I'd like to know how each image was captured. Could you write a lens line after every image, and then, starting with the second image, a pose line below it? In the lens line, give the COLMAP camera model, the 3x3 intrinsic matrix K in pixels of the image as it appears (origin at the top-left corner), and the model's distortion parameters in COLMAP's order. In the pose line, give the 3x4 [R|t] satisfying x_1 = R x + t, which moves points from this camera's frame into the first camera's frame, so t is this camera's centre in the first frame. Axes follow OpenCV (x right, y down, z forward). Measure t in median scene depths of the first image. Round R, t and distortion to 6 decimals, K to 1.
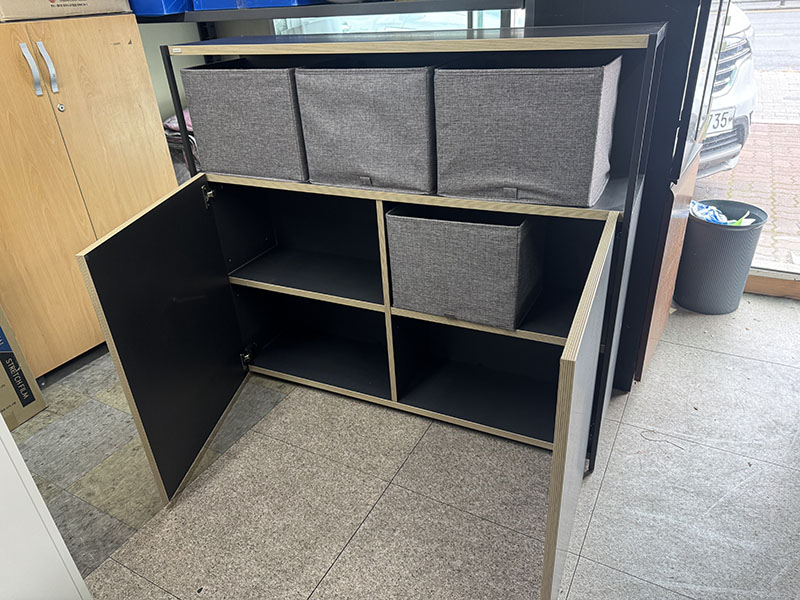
lens RADIAL K [[563.5, 0, 395.4], [0, 563.5, 300.2], [0, 0, 1]] dist [0.020586, -0.028368]
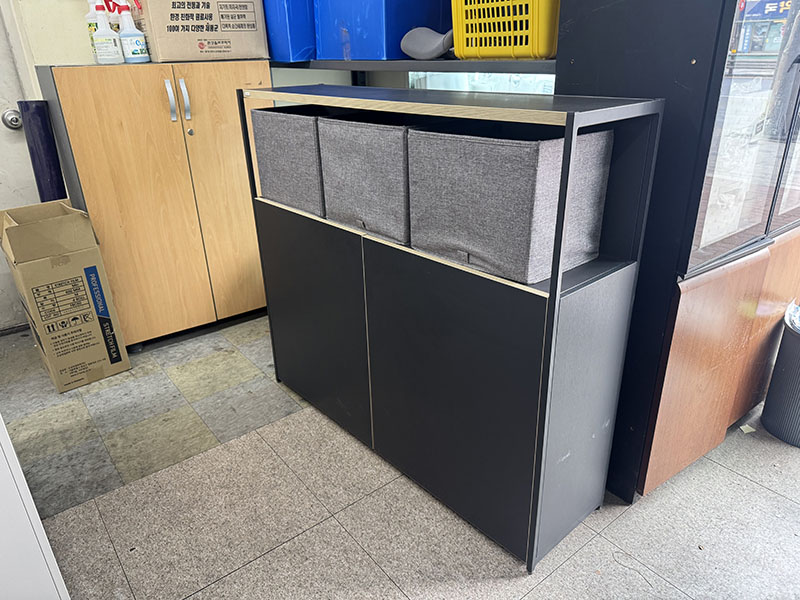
lens RADIAL K [[563.5, 0, 398.7], [0, 563.5, 298.8], [0, 0, 1]] dist [0.020586, -0.028368]
pose [[0.920400, 0.187735, -0.342956, 0.388908], [-0.210070, 0.977262, -0.028816, -0.057142], [0.329748, 0.098567, 0.938909, 0.039640]]
